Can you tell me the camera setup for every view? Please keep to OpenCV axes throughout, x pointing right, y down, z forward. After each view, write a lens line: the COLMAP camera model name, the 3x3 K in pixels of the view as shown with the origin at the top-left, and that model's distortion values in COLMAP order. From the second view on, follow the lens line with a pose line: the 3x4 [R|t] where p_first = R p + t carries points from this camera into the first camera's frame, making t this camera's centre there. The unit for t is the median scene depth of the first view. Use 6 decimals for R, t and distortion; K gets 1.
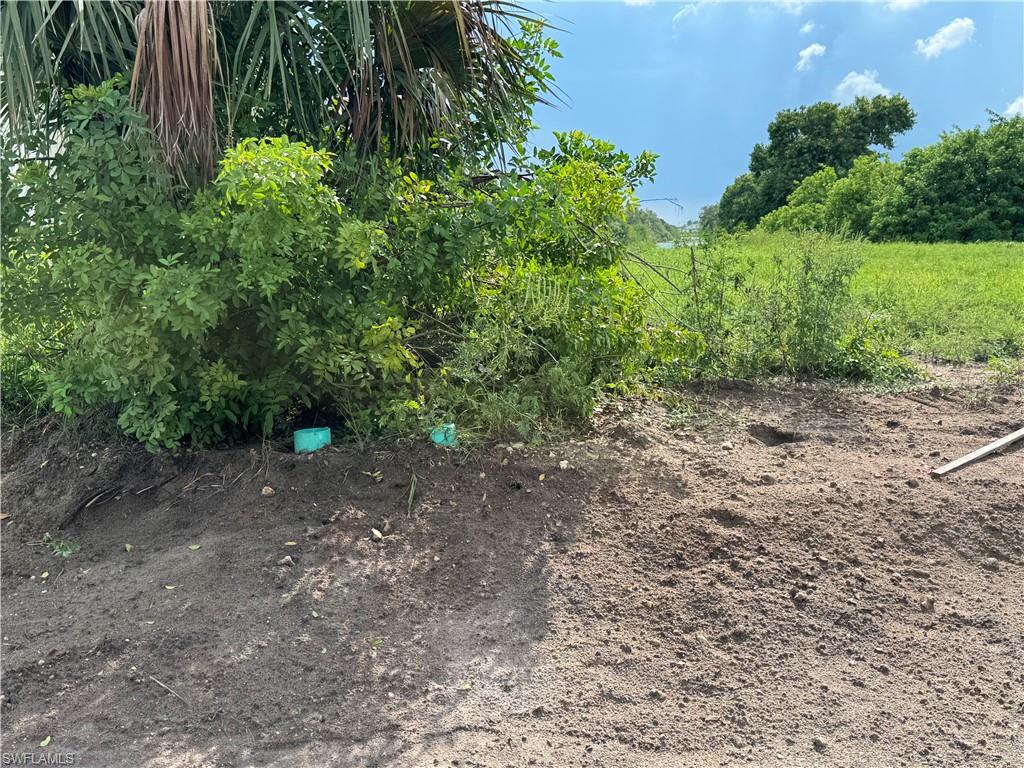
lens RADIAL K [[1173.6, 0, 514.6], [0, 1173.6, 388.6], [0, 0, 1]] dist [0.139836, 0.000000]
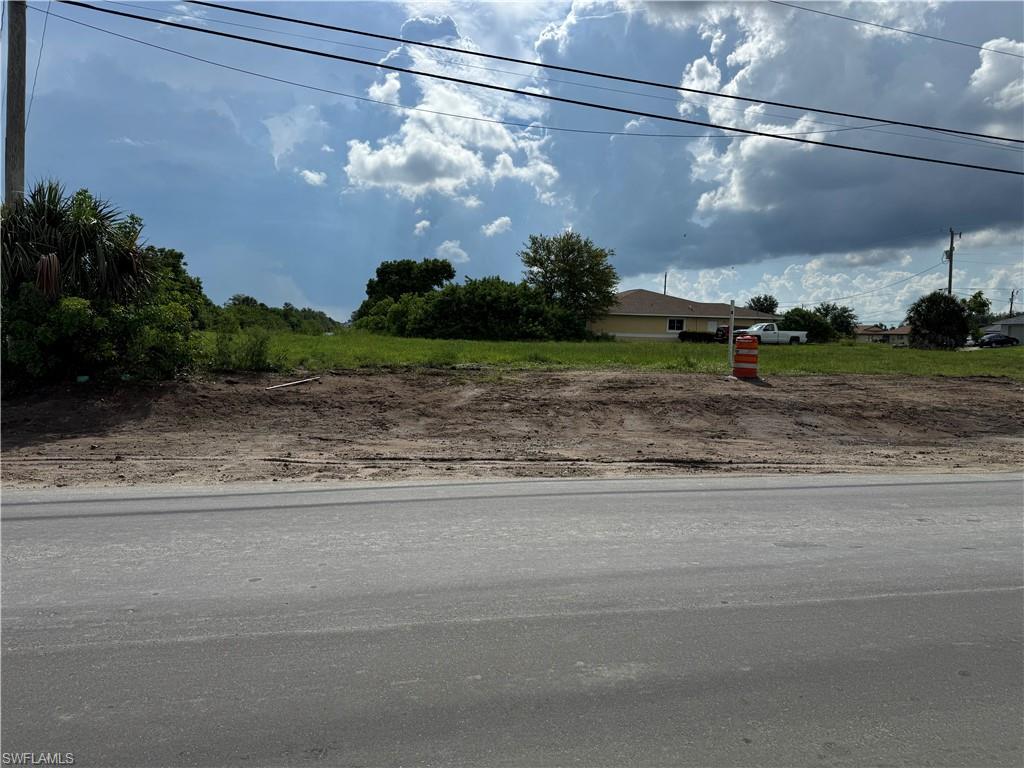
lens RADIAL K [[759.2, 0, 506.2], [0, 759.2, 394.3], [0, 0, 1]] dist [0.059147, -0.010567]
pose [[0.941847, 0.017806, 0.335570, 0.036115], [-0.002561, 0.998947, -0.045818, 0.028672], [-0.336033, 0.042294, 0.940900, -0.234148]]
